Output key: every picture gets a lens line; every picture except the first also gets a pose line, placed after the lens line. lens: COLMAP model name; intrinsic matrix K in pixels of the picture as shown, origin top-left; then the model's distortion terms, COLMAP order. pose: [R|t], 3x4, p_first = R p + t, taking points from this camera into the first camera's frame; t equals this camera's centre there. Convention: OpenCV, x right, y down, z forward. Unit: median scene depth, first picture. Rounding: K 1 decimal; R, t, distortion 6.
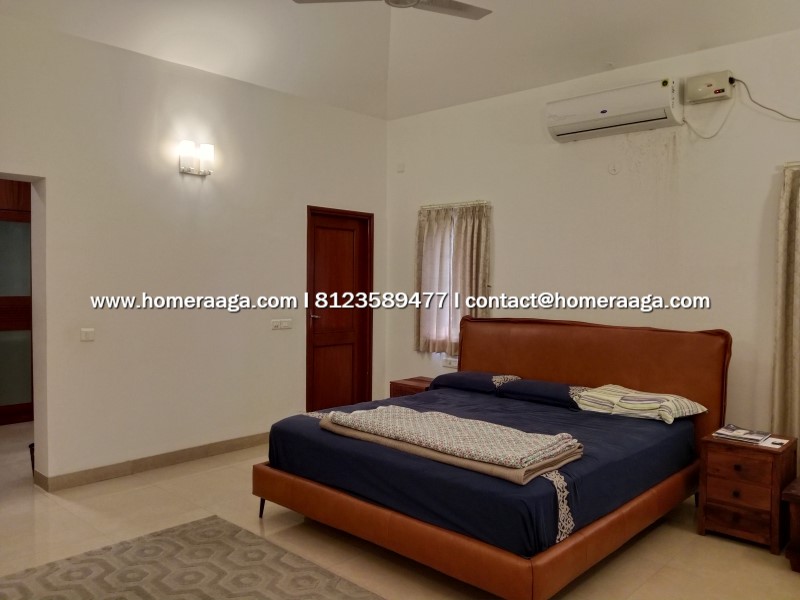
lens RADIAL K [[623.8, 0, 397.4], [0, 623.8, 299.9], [0, 0, 1]] dist [0.006887, -0.001037]
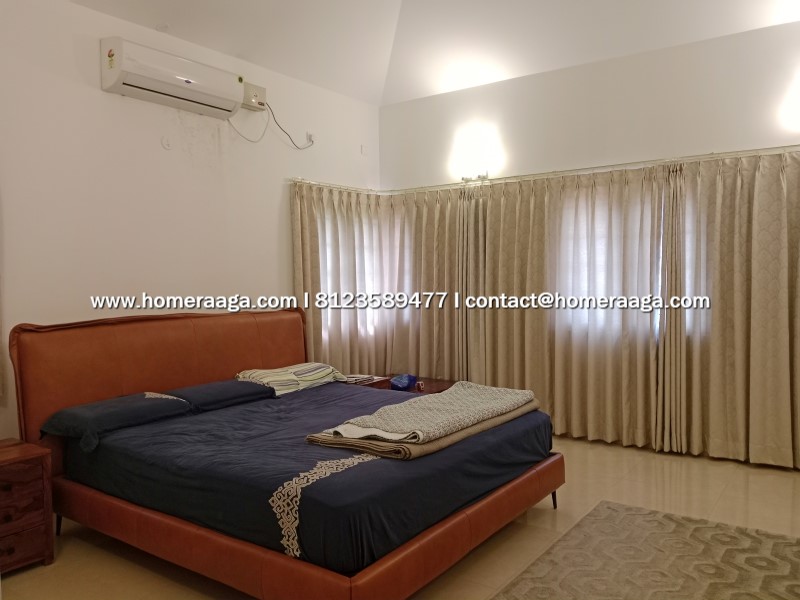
lens RADIAL K [[623.8, 0, 397.4], [0, 623.8, 299.9], [0, 0, 1]] dist [0.006887, -0.001037]
pose [[-0.123069, -0.054566, 0.990897, -0.669644], [0.044781, 0.997165, 0.060473, -0.026625], [-0.991387, 0.051815, -0.120276, 0.876441]]
